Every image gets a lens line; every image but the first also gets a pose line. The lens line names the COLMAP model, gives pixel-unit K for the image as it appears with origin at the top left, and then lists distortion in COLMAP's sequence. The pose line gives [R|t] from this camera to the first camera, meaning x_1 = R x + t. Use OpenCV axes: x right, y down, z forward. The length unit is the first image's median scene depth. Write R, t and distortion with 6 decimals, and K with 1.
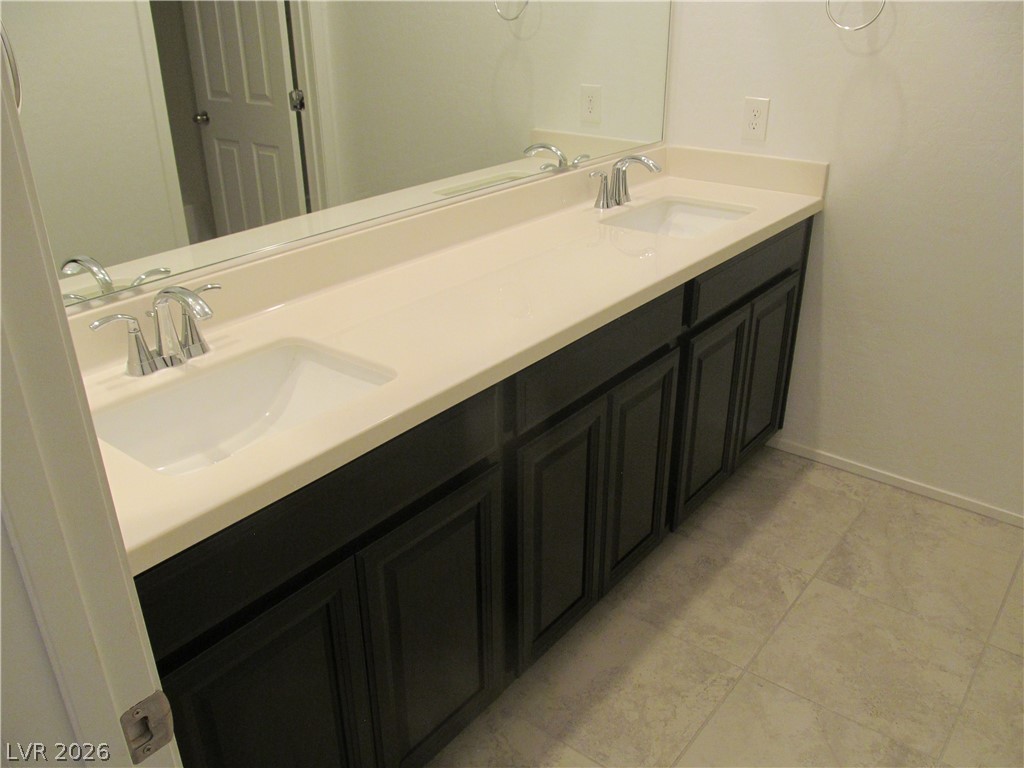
lens RADIAL K [[858.2, 0, 512.0], [0, 858.2, 384.0], [0, 0, 1]] dist [-0.043548, 0.013011]
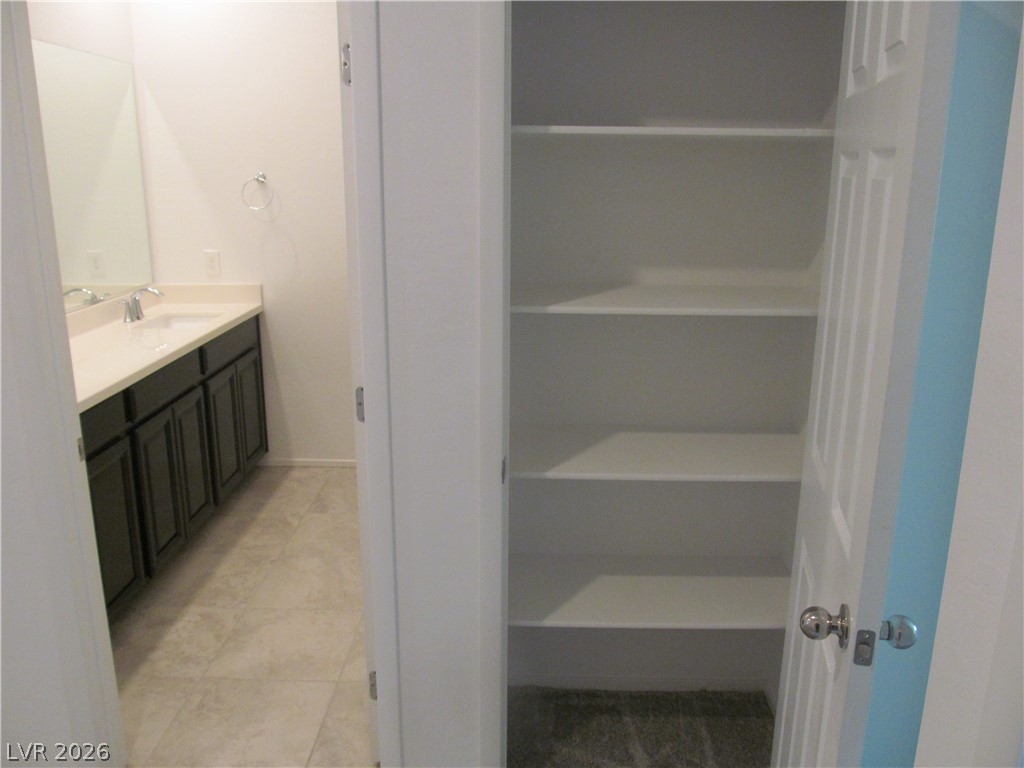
lens RADIAL K [[858.2, 0, 512.0], [0, 858.2, 384.0], [0, 0, 1]] dist [-0.043548, 0.013011]
pose [[0.798954, -0.144138, 0.583863, -0.266423], [0.252070, 0.961718, -0.107513, 0.254991], [-0.546015, 0.233072, 0.804702, -0.633117]]
